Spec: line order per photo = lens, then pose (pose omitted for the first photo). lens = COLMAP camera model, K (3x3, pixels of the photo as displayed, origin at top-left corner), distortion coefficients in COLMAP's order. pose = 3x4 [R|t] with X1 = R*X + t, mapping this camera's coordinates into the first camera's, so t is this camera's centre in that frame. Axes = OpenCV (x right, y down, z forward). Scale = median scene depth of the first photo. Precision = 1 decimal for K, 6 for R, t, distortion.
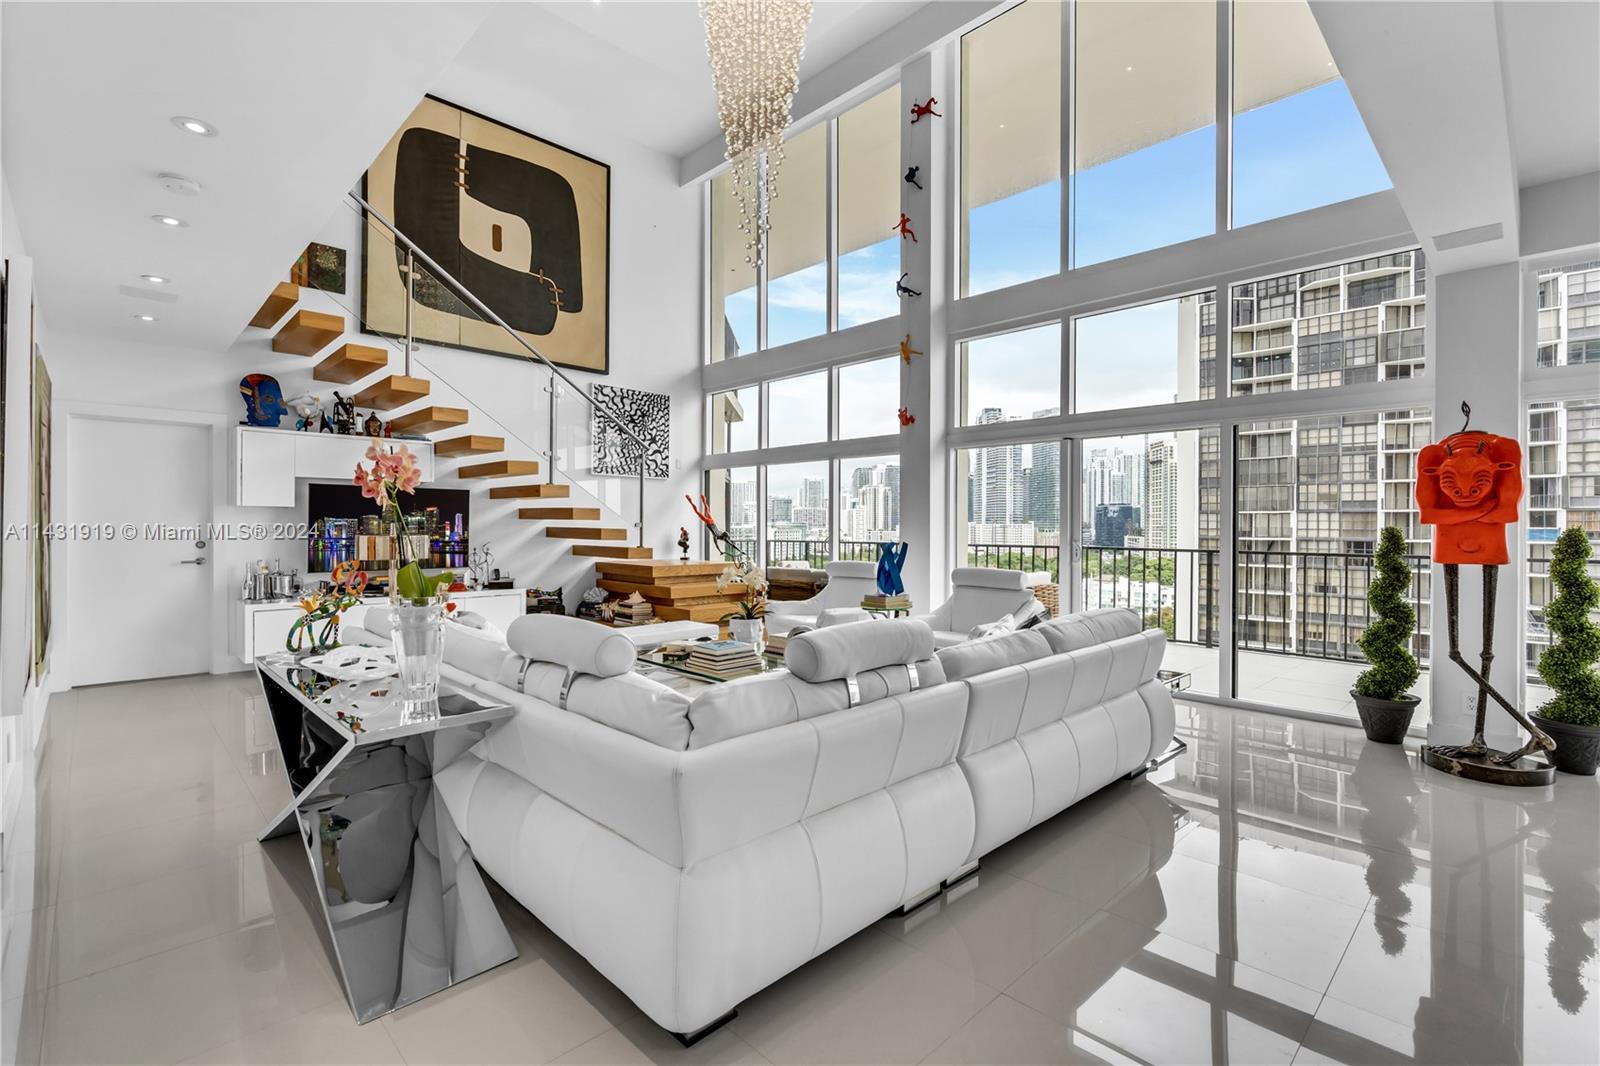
lens RADIAL K [[740.2, 0, 838.0], [0, 740.2, 530.1], [0, 0, 1]] dist [0.003879, 0.000282]
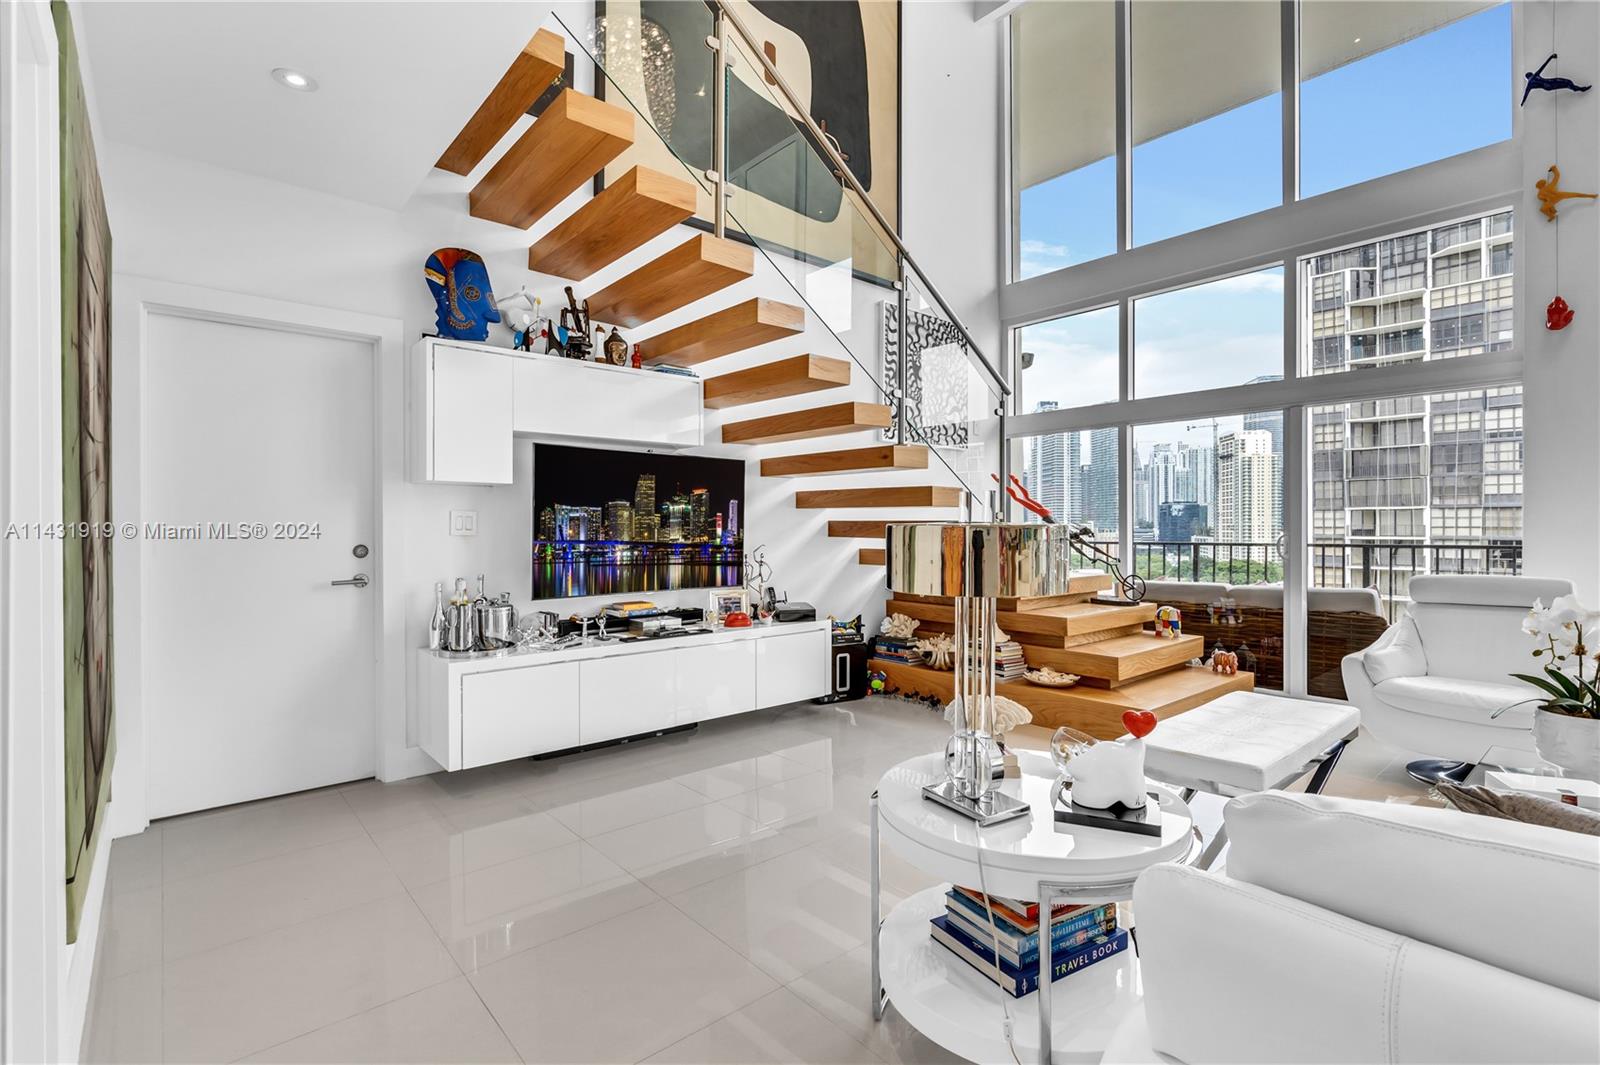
lens RADIAL K [[740.2, 0, 801.5], [0, 740.2, 531.7], [0, 0, 1]] dist [0.003879, 0.000282]
pose [[0.997613, -0.004845, -0.068883, -0.146244], [0.004838, 0.999988, -0.000263, 0.001838], [0.068884, -0.000071, 0.997625, 0.139227]]
